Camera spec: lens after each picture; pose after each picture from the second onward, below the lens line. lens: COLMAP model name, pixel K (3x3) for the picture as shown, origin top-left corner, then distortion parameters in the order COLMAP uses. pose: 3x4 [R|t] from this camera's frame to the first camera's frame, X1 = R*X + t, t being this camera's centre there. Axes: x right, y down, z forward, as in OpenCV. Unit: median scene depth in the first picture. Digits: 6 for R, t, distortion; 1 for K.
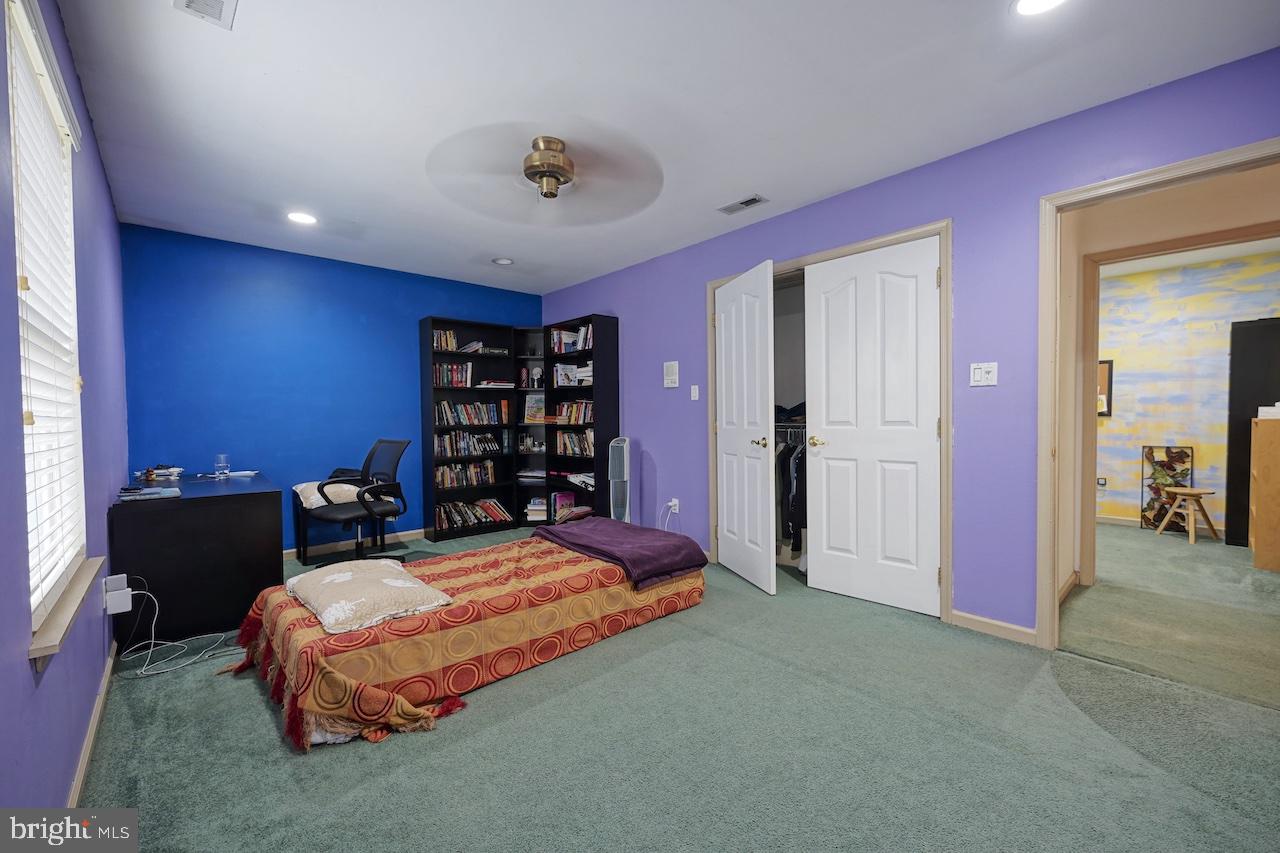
lens RADIAL K [[510.7, 0, 637.5], [0, 510.7, 430.2], [0, 0, 1]] dist [0.002878, 0.000062]
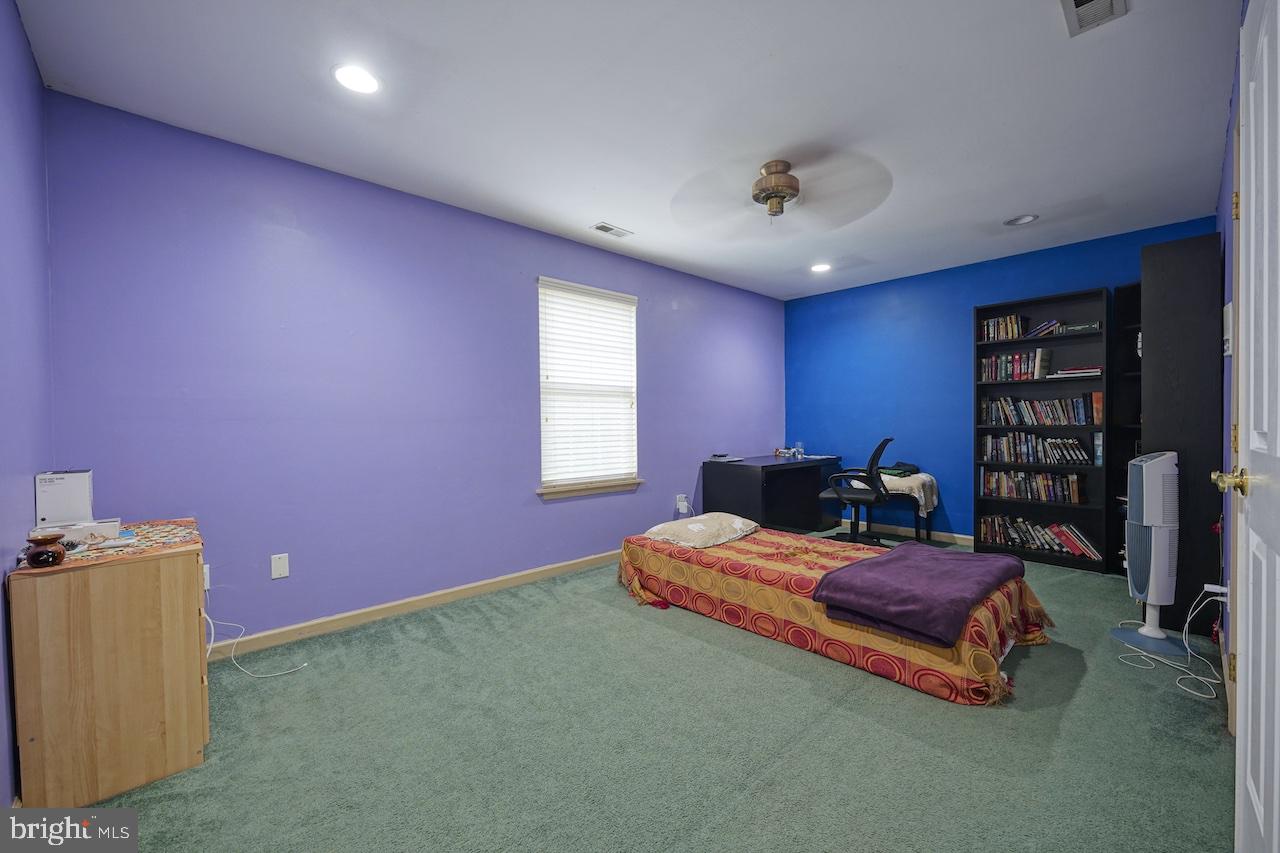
lens RADIAL K [[510.7, 0, 639.4], [0, 510.7, 425.3], [0, 0, 1]] dist [0.002878, 0.000062]
pose [[0.023686, 0.019417, -0.999531, 1.038954], [-0.018140, 0.999655, 0.018990, -0.032565], [0.999555, 0.017681, 0.024030, 0.776442]]
